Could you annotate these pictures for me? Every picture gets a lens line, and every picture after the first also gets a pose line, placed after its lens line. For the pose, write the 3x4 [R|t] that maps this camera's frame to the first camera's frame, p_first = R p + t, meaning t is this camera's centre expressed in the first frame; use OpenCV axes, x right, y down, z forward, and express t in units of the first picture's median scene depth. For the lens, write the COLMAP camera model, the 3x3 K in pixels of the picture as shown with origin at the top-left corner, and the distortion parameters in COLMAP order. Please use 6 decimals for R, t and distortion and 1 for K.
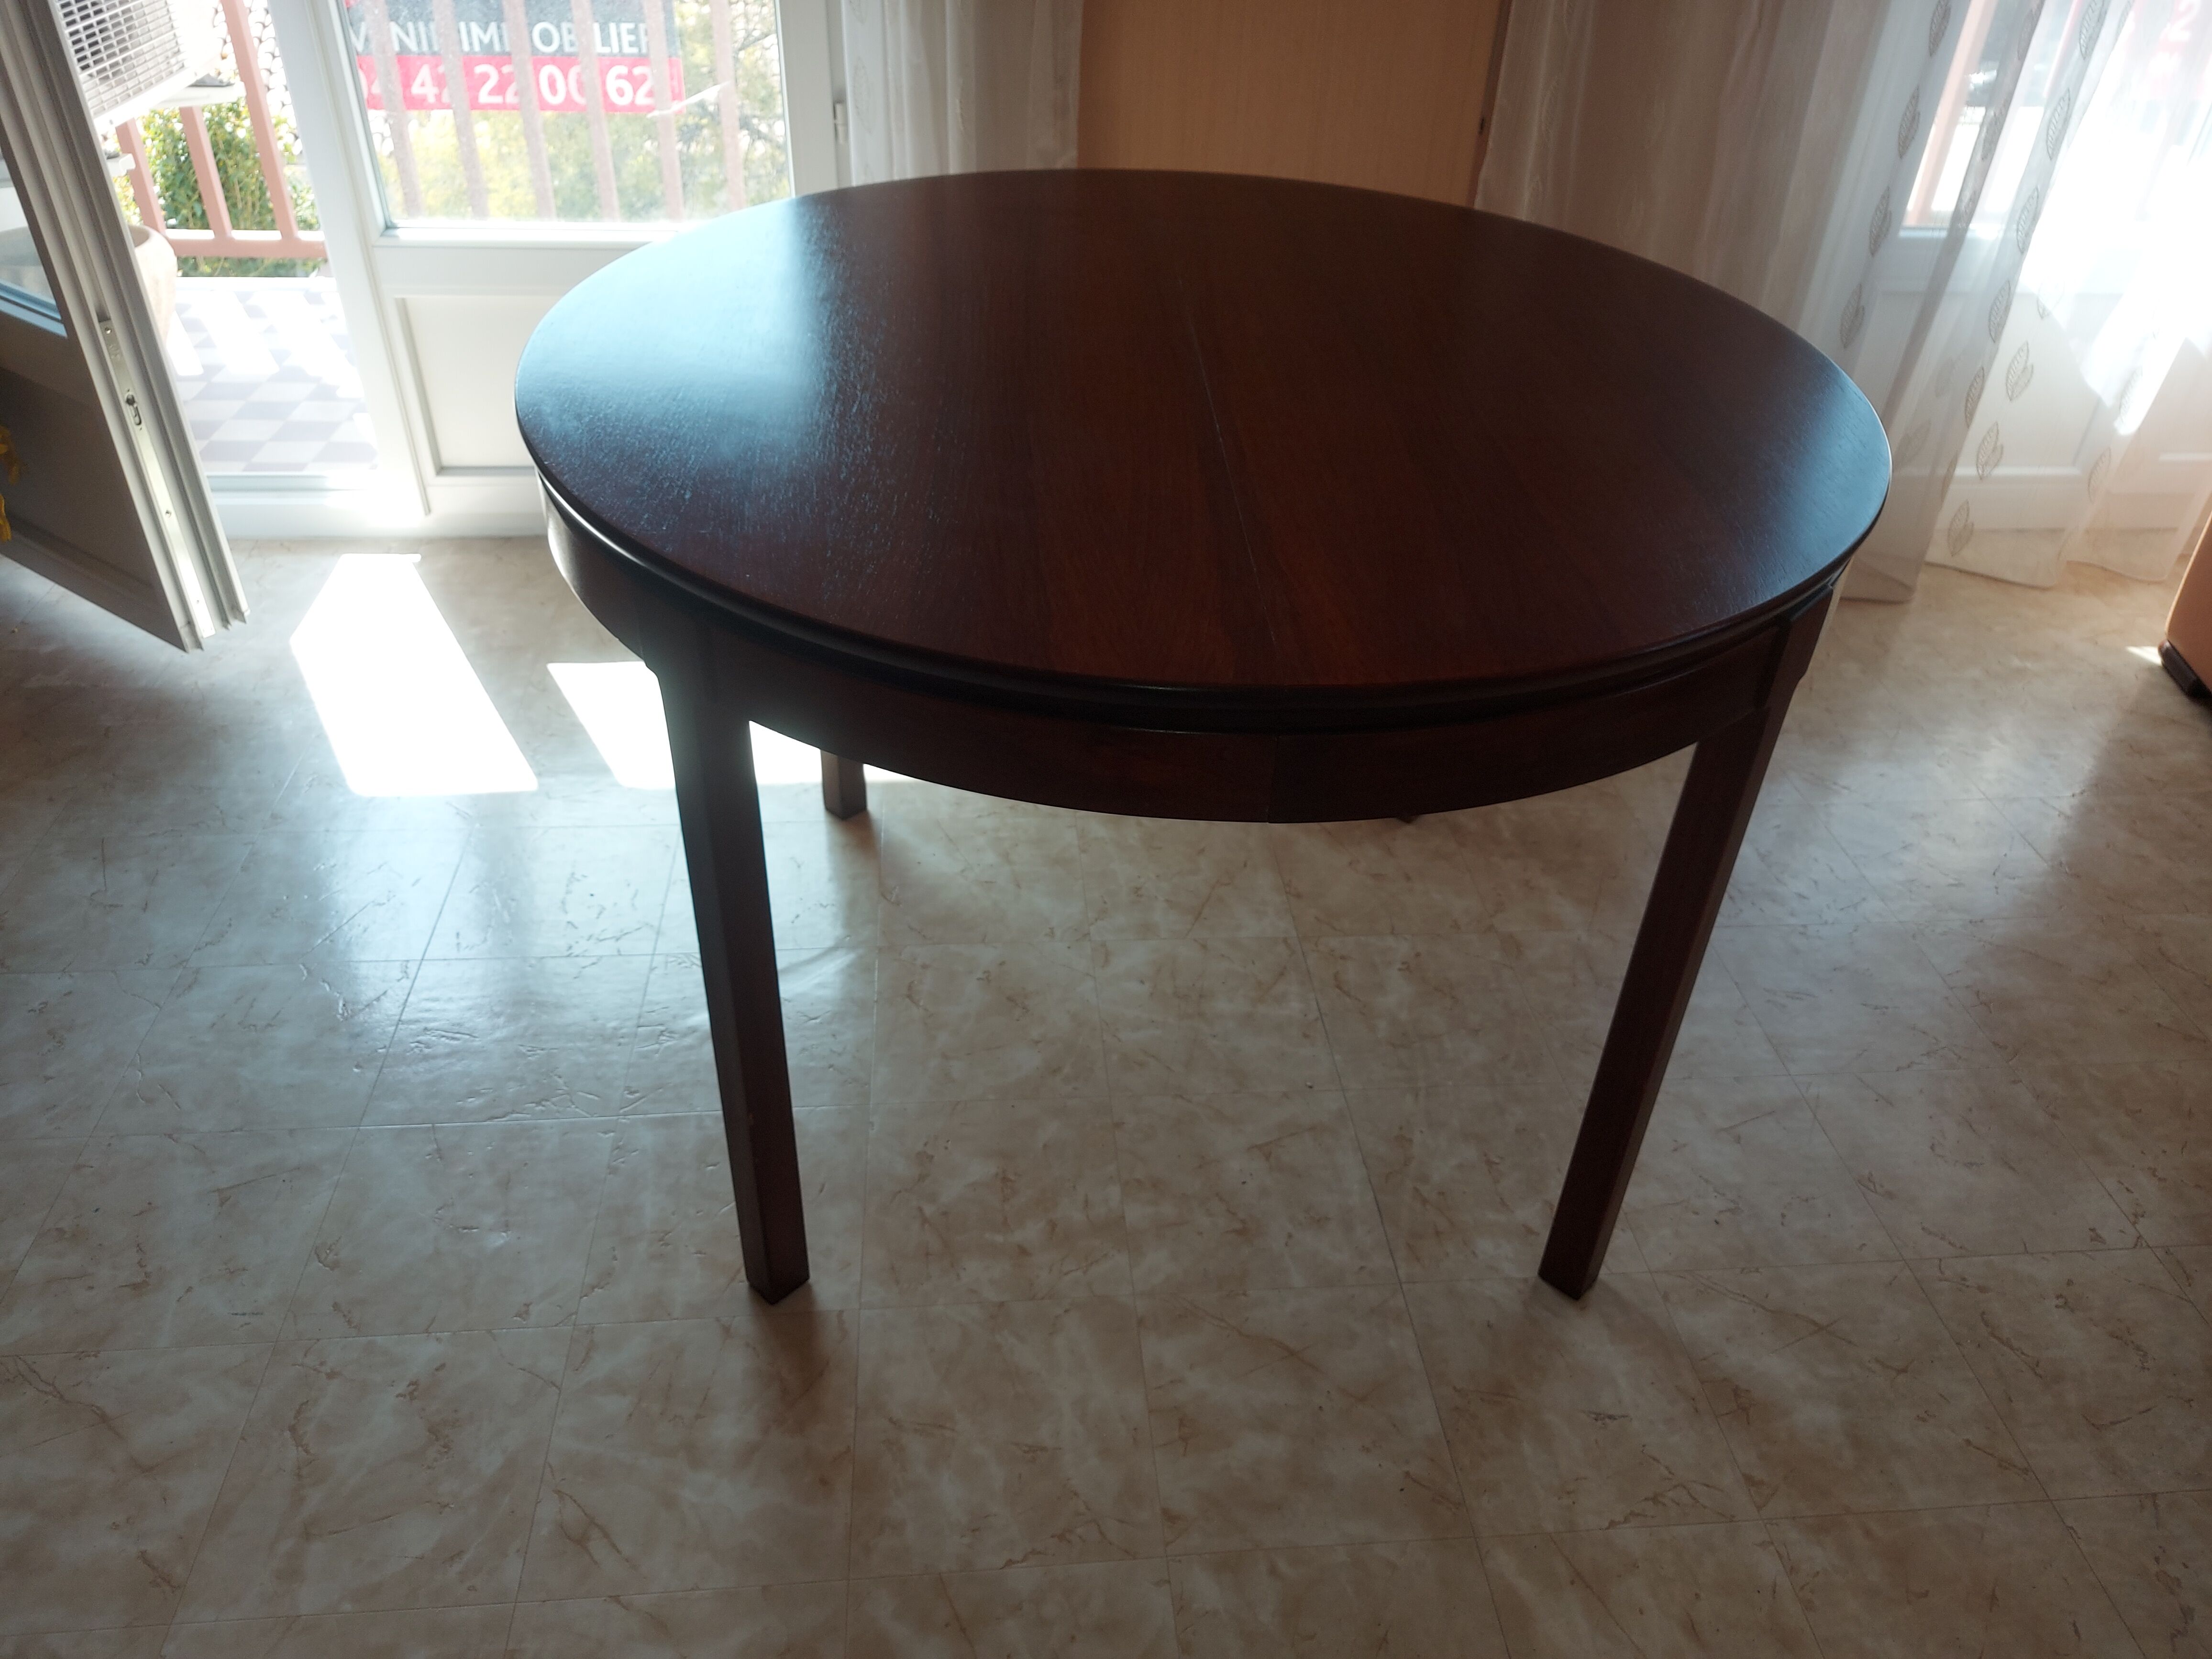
lens RADIAL K [[1631.4, 0, 1098.8], [0, 1631.4, 796.2], [0, 0, 1]] dist [0.072736, -0.078791]
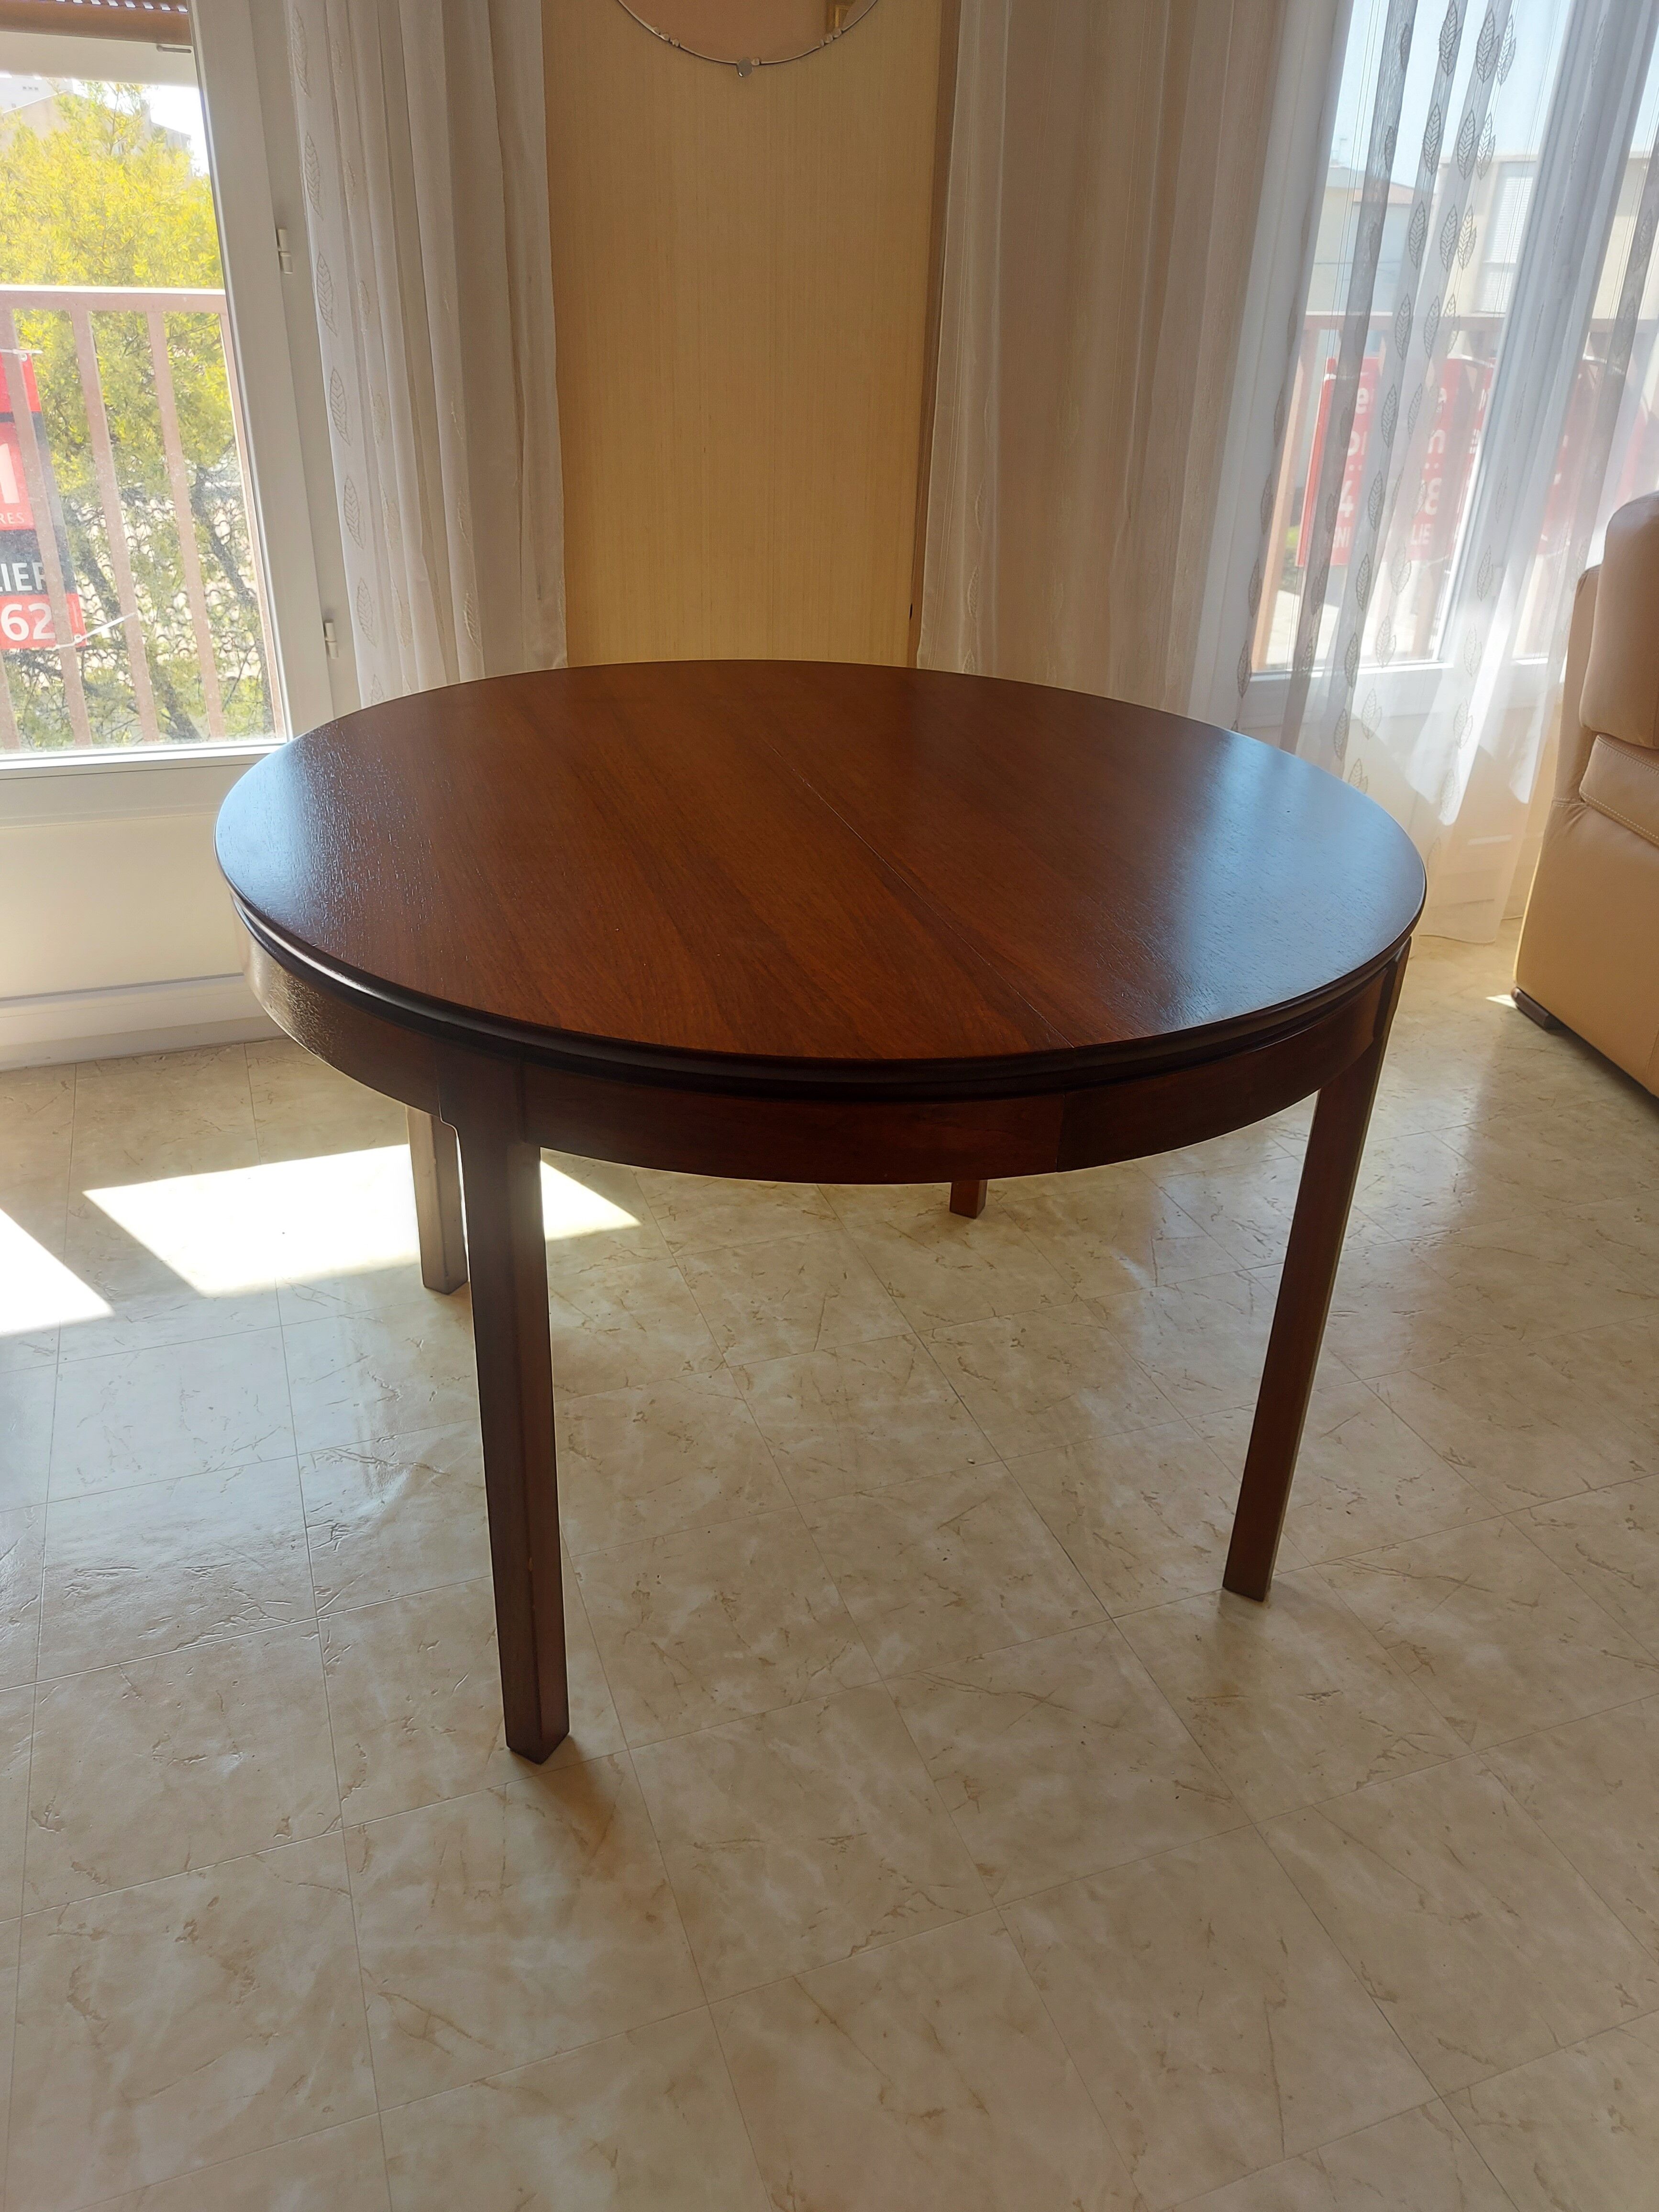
lens RADIAL K [[1631.4, 0, 818.1], [0, 1631.4, 1071.1], [0, 0, 1]] dist [0.072736, -0.078791]
pose [[0.964595, -0.121619, 0.234021, -0.208231], [0.149902, 0.982886, -0.107071, 0.028666], [-0.216994, 0.138360, 0.966318, -0.053513]]
